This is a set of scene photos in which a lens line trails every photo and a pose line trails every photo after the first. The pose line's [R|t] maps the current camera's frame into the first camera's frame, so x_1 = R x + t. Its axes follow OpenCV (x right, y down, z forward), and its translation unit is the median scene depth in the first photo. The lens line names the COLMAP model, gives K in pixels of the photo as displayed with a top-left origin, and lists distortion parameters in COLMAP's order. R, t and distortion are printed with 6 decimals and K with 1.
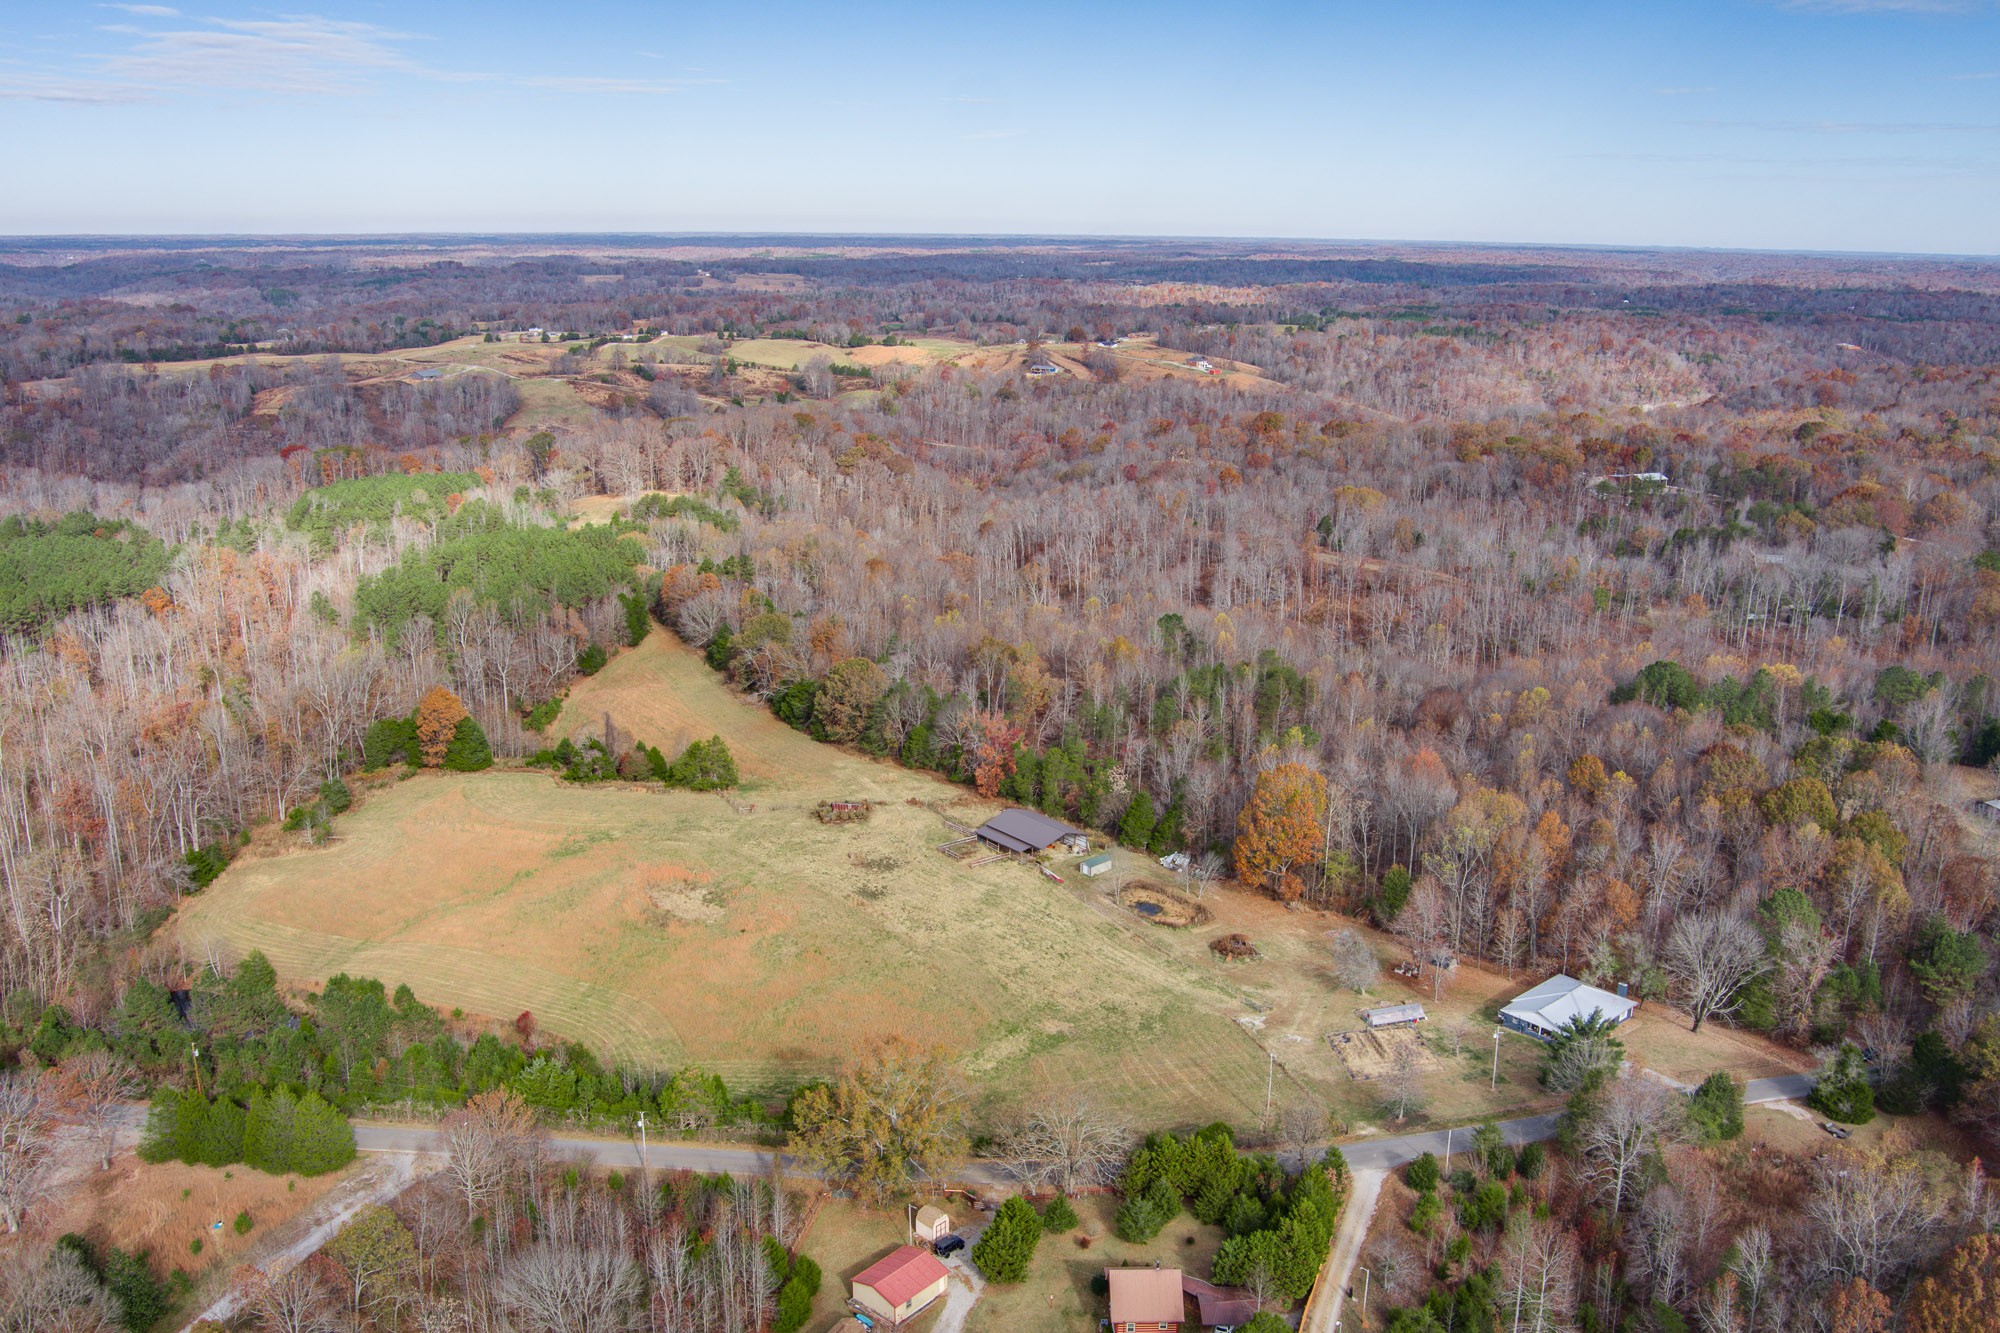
lens RADIAL K [[1611.8, 0, 995.9], [0, 1611.8, 678.6], [0, 0, 1]] dist [-0.066365, 0.011492]
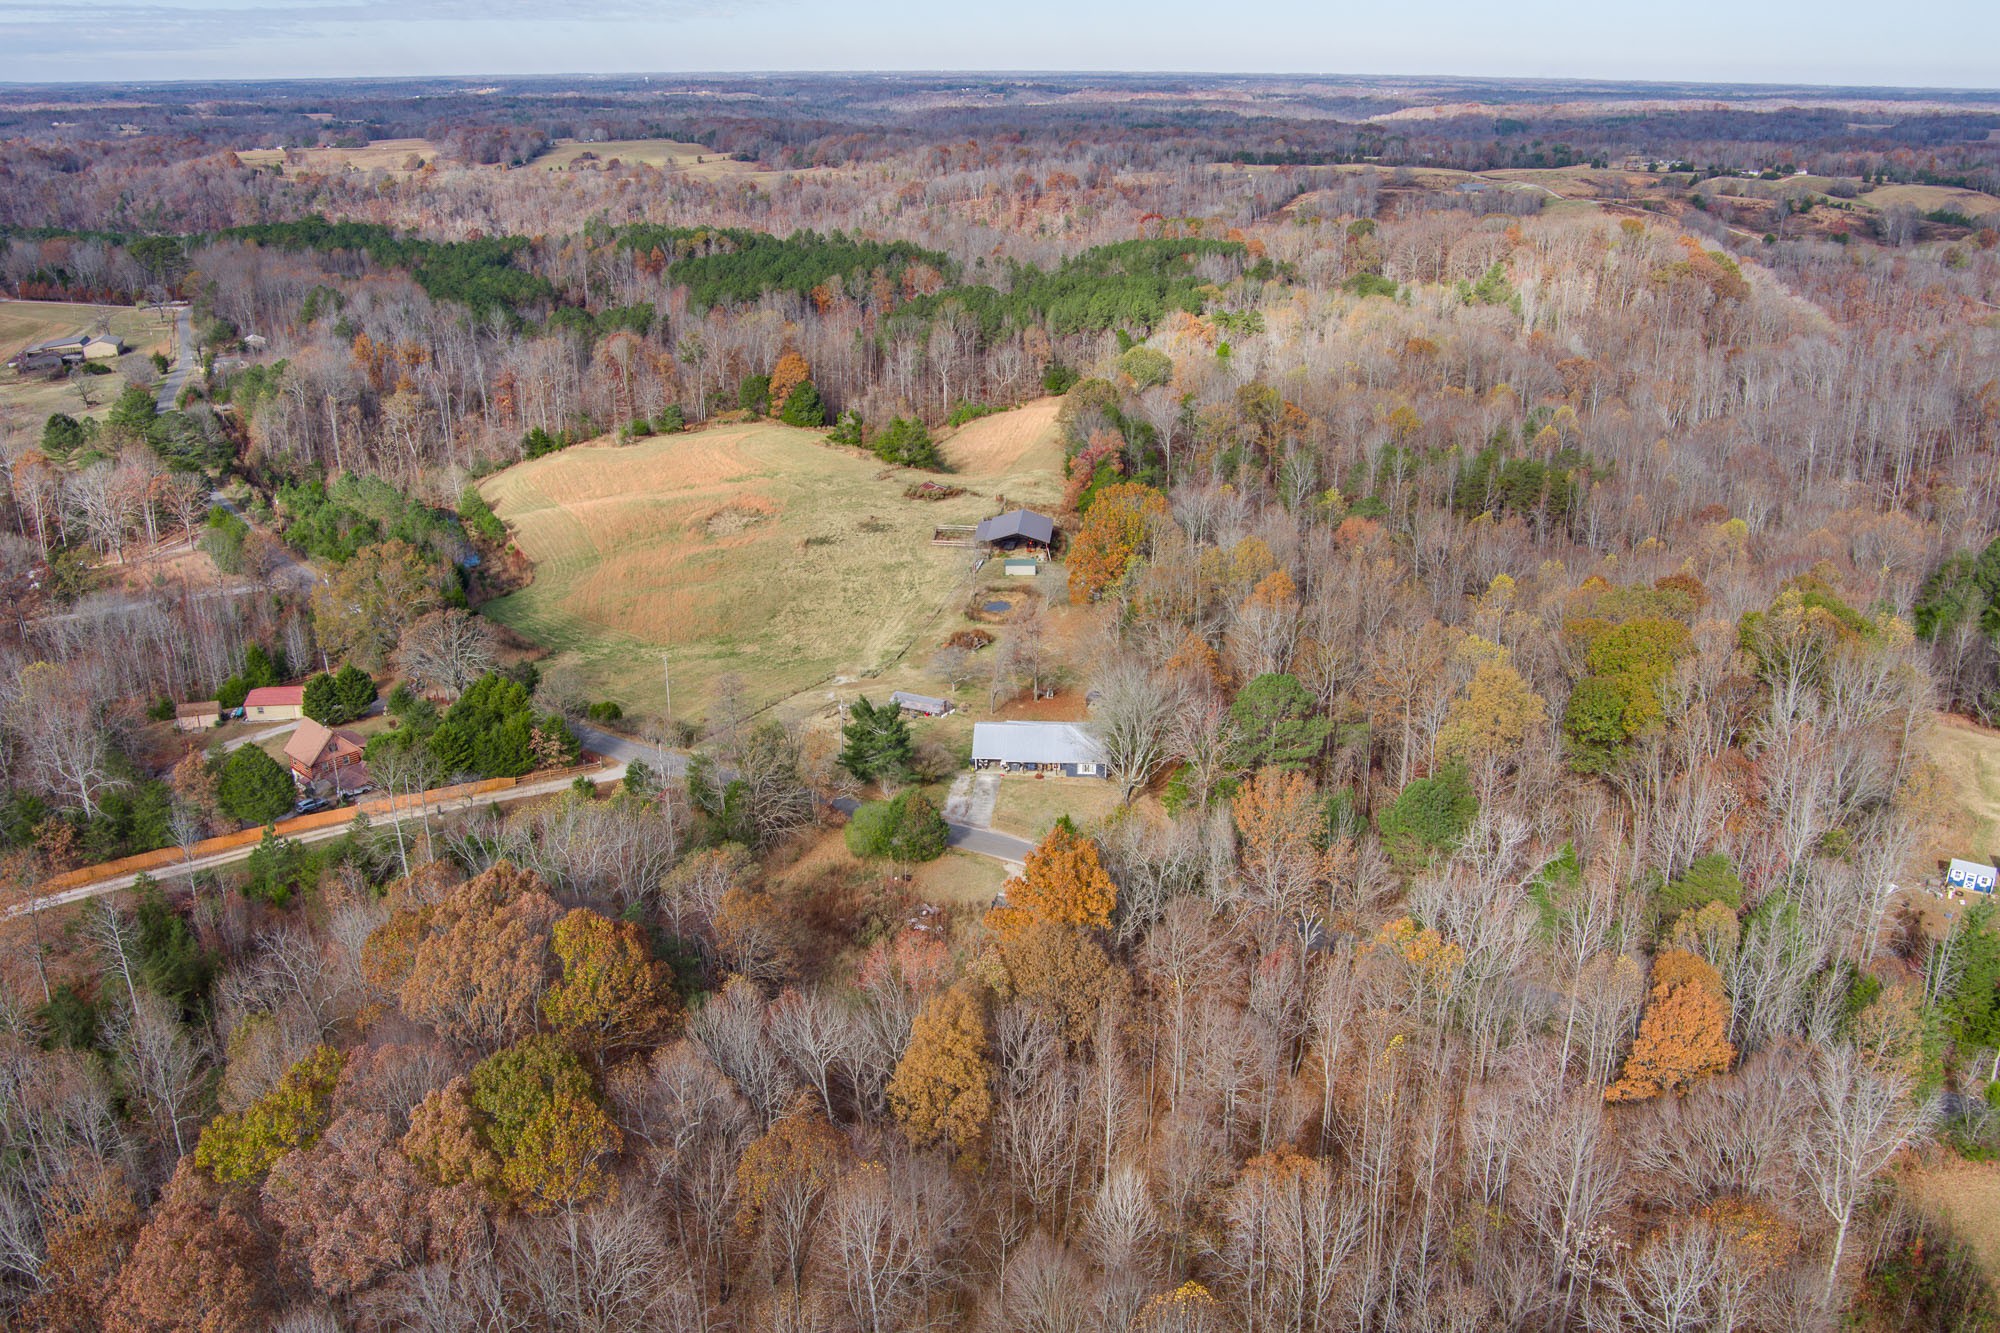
lens RADIAL K [[1611.8, 0, 995.9], [0, 1611.8, 678.6], [0, 0, 1]] dist [-0.066365, 0.011492]
pose [[0.716890, 0.241398, -0.654061, 0.160240], [-0.183544, 0.970397, 0.156975, 0.006725], [0.672592, 0.007515, 0.739975, 0.059531]]
